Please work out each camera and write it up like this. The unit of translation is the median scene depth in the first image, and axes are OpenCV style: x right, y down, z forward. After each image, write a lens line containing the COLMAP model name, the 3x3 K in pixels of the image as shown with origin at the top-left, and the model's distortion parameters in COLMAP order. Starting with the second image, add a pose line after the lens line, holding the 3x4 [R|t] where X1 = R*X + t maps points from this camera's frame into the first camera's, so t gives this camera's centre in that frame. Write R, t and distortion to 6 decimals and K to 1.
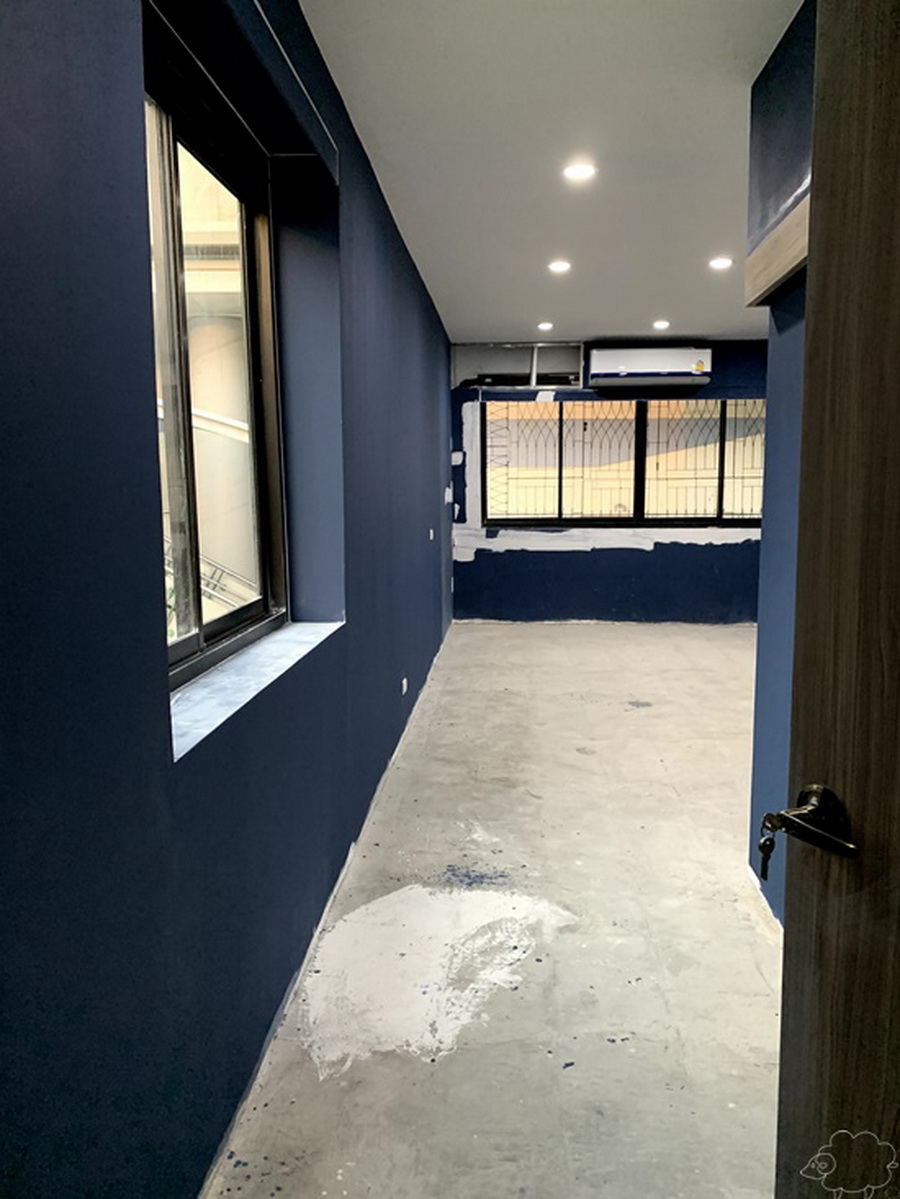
lens RADIAL K [[918.2, 0, 452.7], [0, 918.2, 596.3], [0, 0, 1]] dist [0.037285, -0.039845]
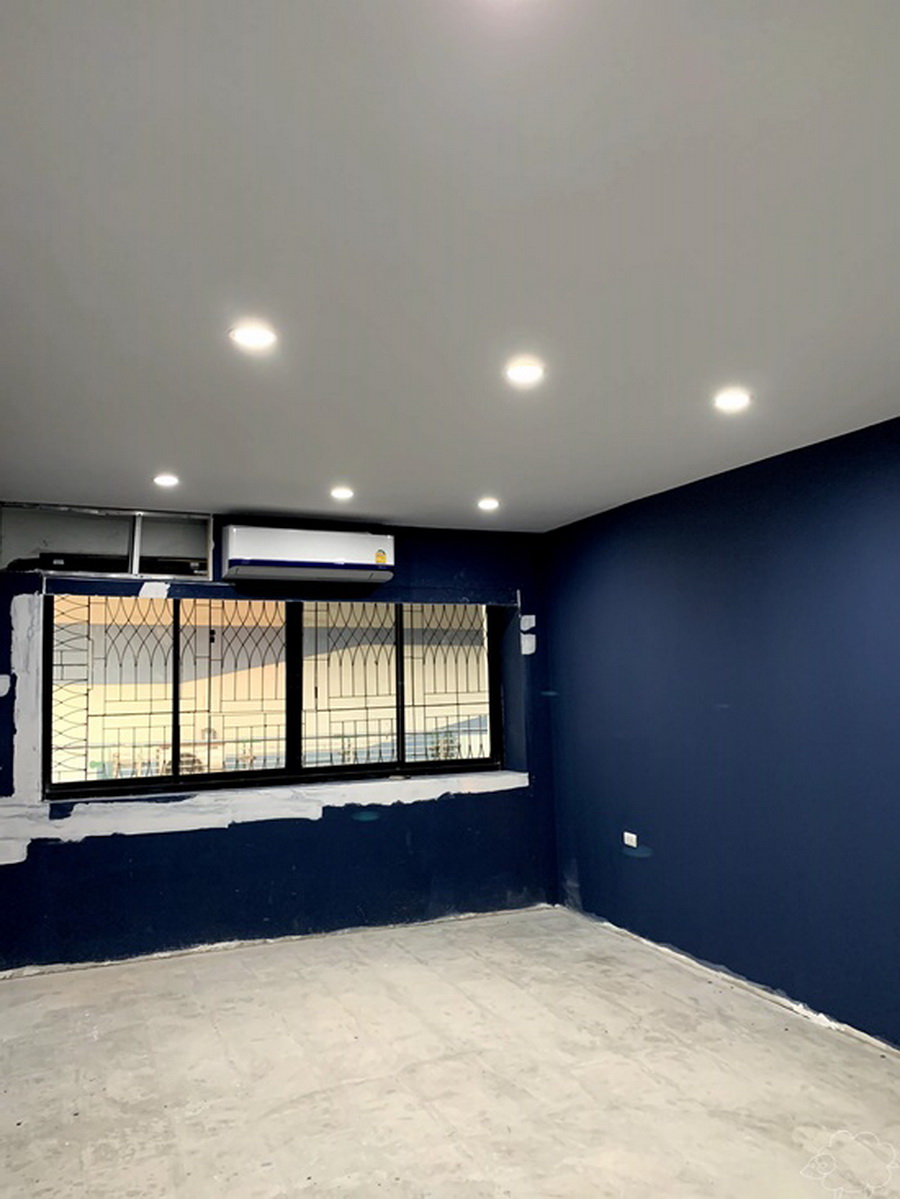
lens RADIAL K [[918.2, 0, 452.7], [0, 918.2, 596.3], [0, 0, 1]] dist [0.037285, -0.039845]
pose [[0.887339, 0.032906, 0.459942, -0.012123], [0.068233, 0.977100, -0.201542, -0.065869], [-0.456042, 0.210219, 0.864774, 0.334391]]
